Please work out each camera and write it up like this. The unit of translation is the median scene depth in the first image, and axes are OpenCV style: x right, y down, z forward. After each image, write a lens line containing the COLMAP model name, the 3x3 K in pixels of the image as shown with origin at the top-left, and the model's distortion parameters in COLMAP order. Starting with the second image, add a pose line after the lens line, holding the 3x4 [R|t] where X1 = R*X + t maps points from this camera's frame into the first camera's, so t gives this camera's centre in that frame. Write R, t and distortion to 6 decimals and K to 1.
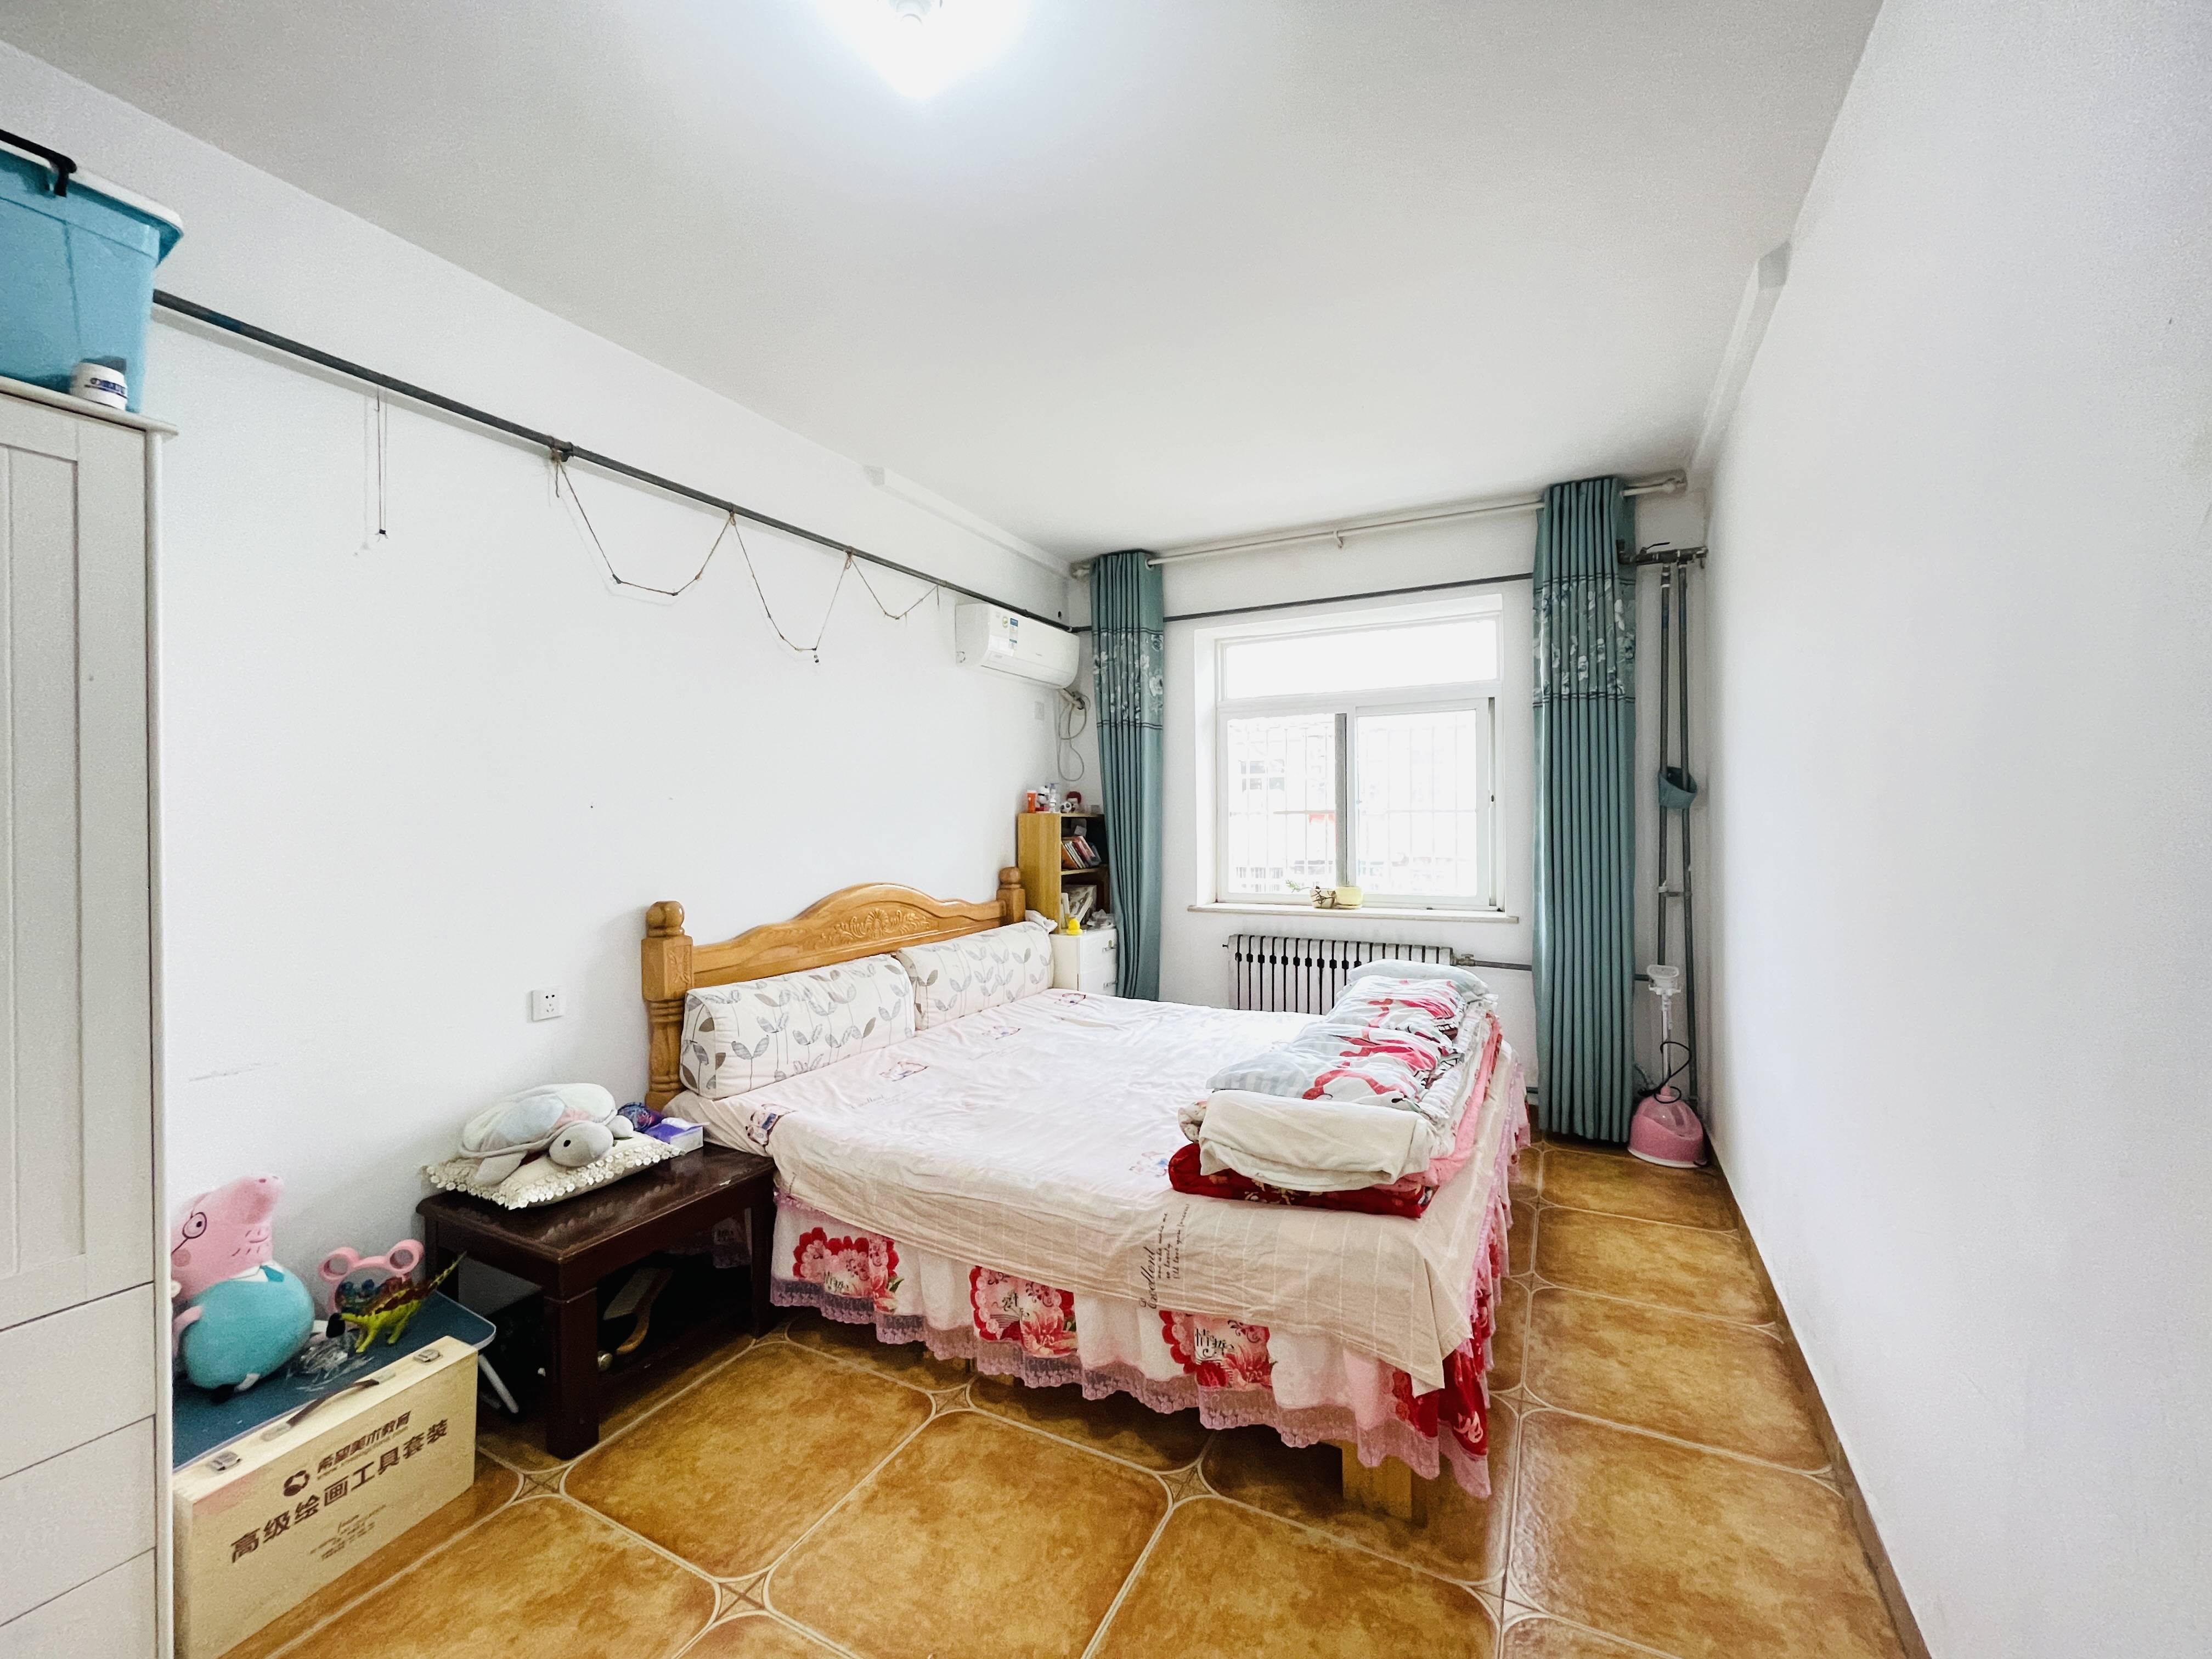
lens RADIAL K [[892.5, 0, 1106.5], [0, 892.5, 820.3], [0, 0, 1]] dist [-0.000809, -0.000197]
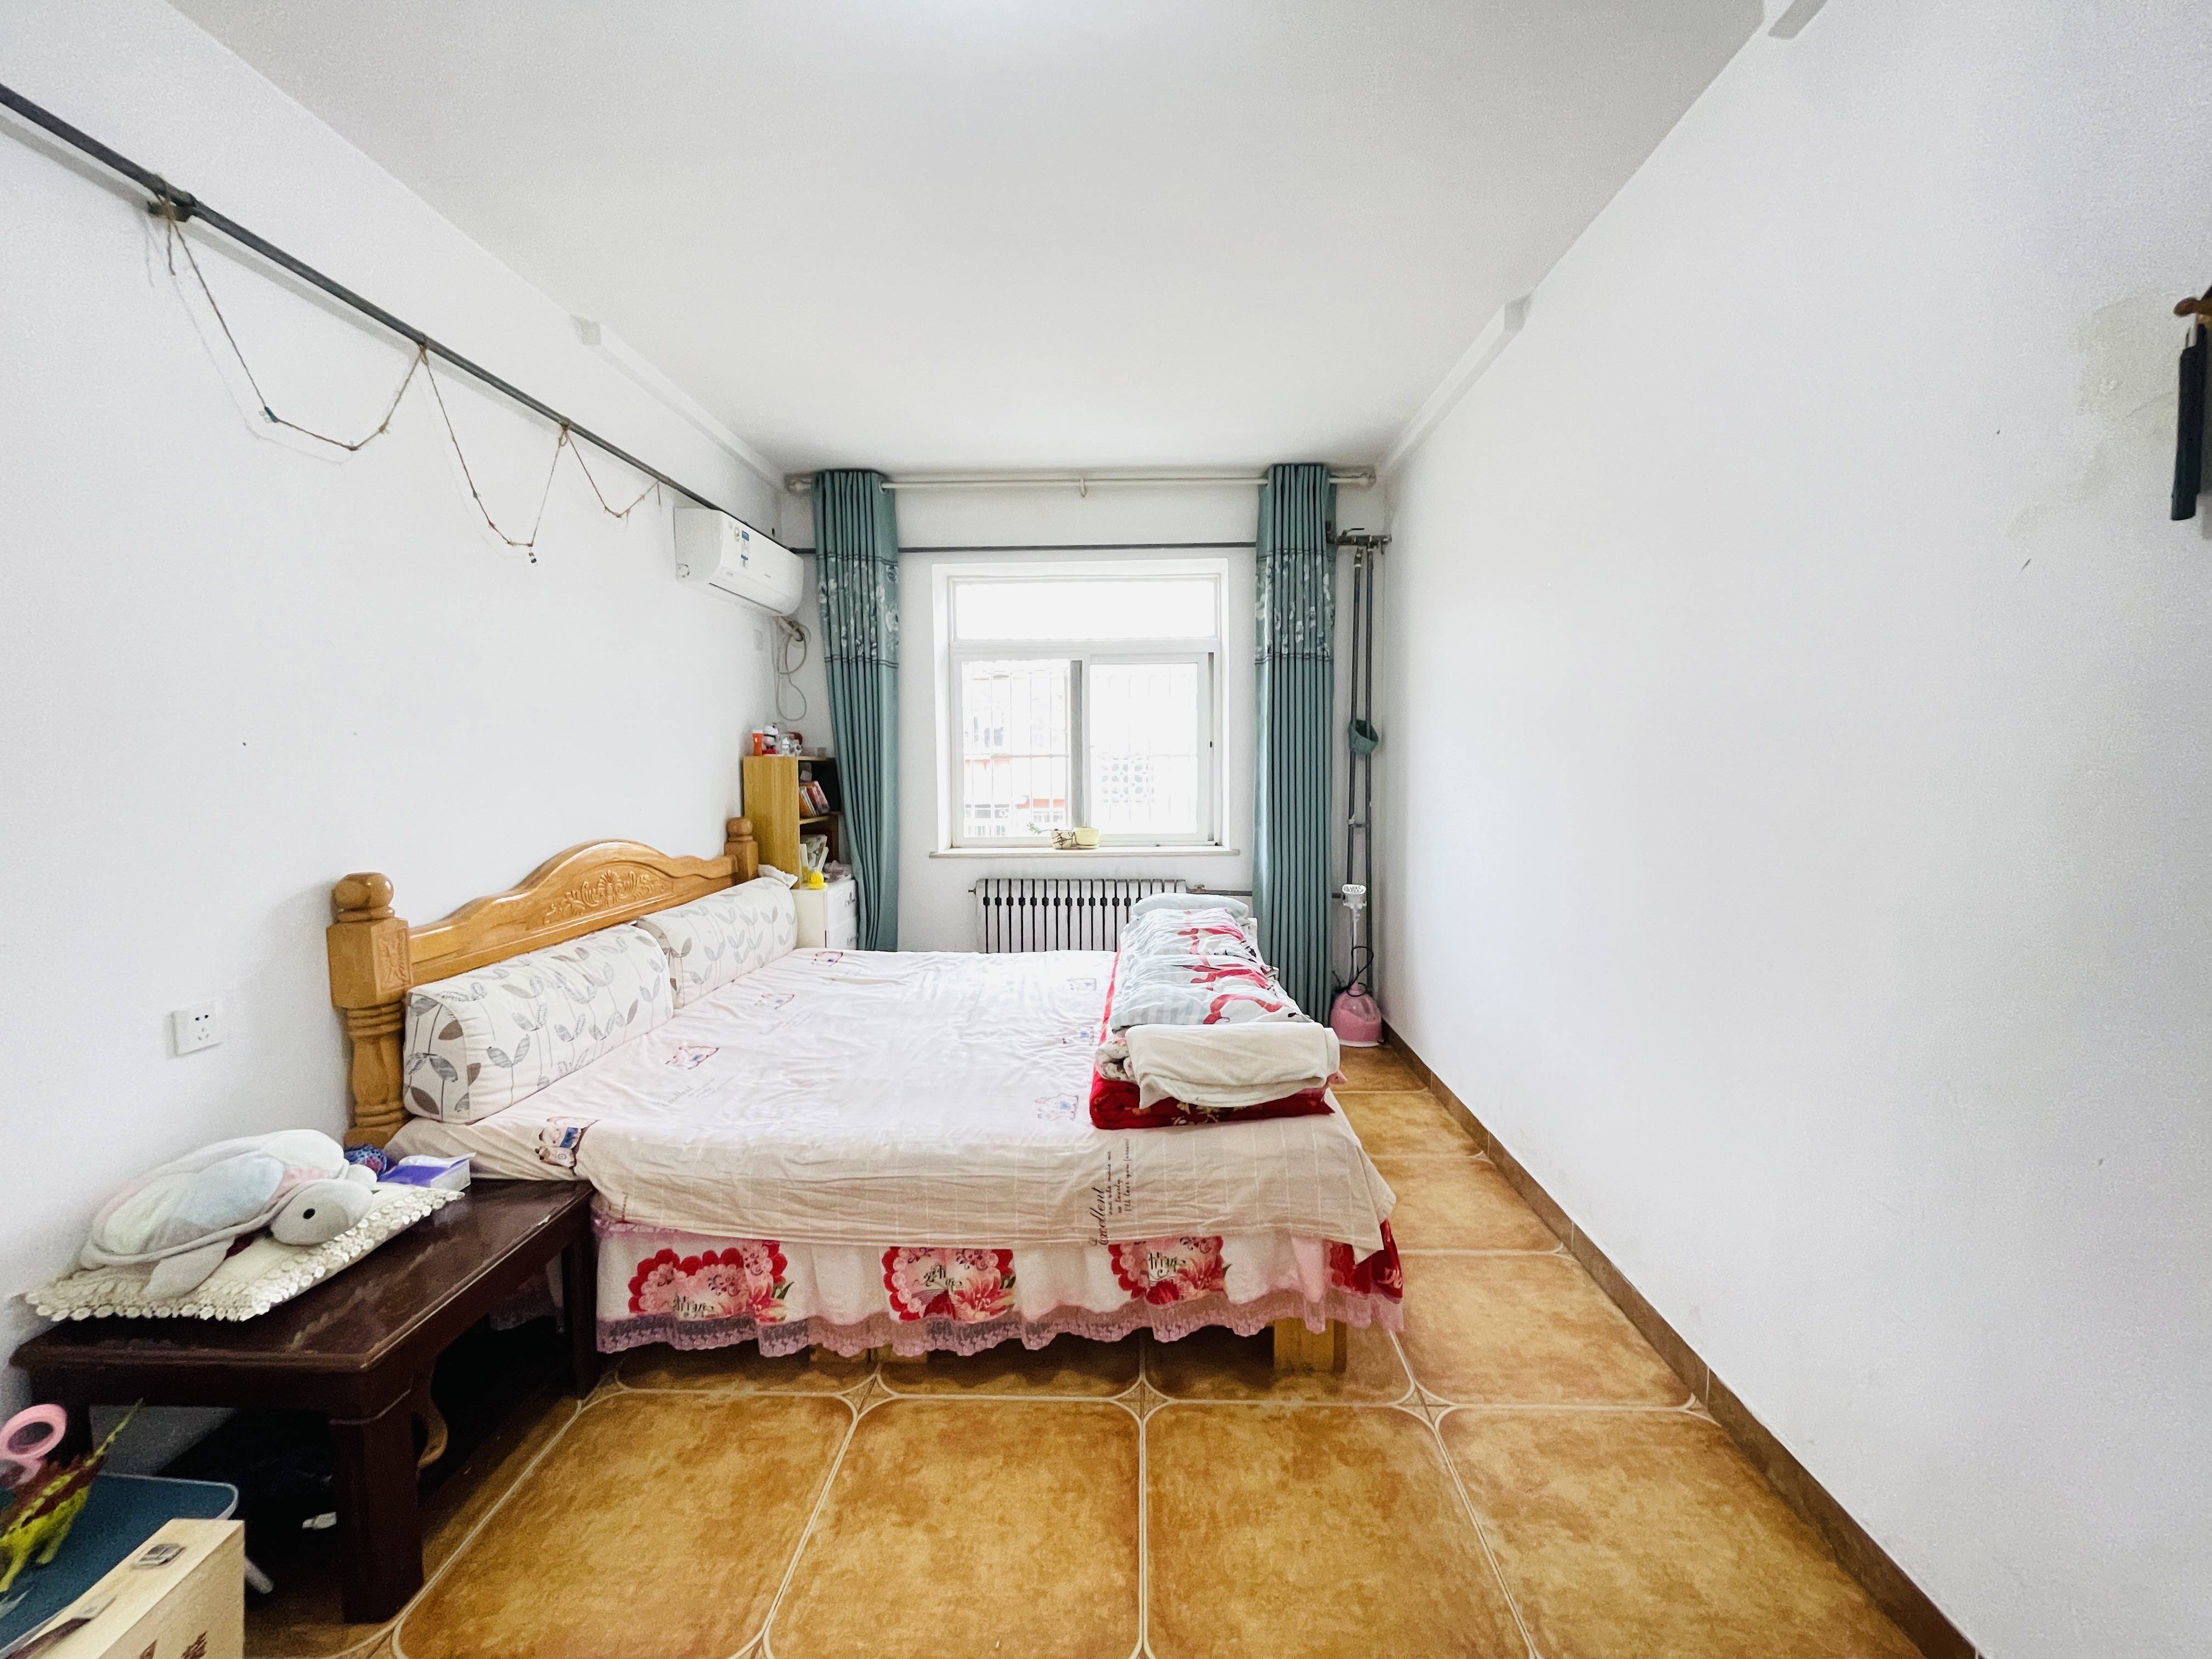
lens RADIAL K [[892.5, 0, 1106.5], [0, 892.5, 820.3], [0, 0, 1]] dist [-0.000809, -0.000197]
pose [[0.904465, -0.026351, 0.425734, -0.259864], [-0.000074, 0.998080, 0.061933, 0.001328], [-0.426548, -0.056048, 0.902727, 0.077505]]
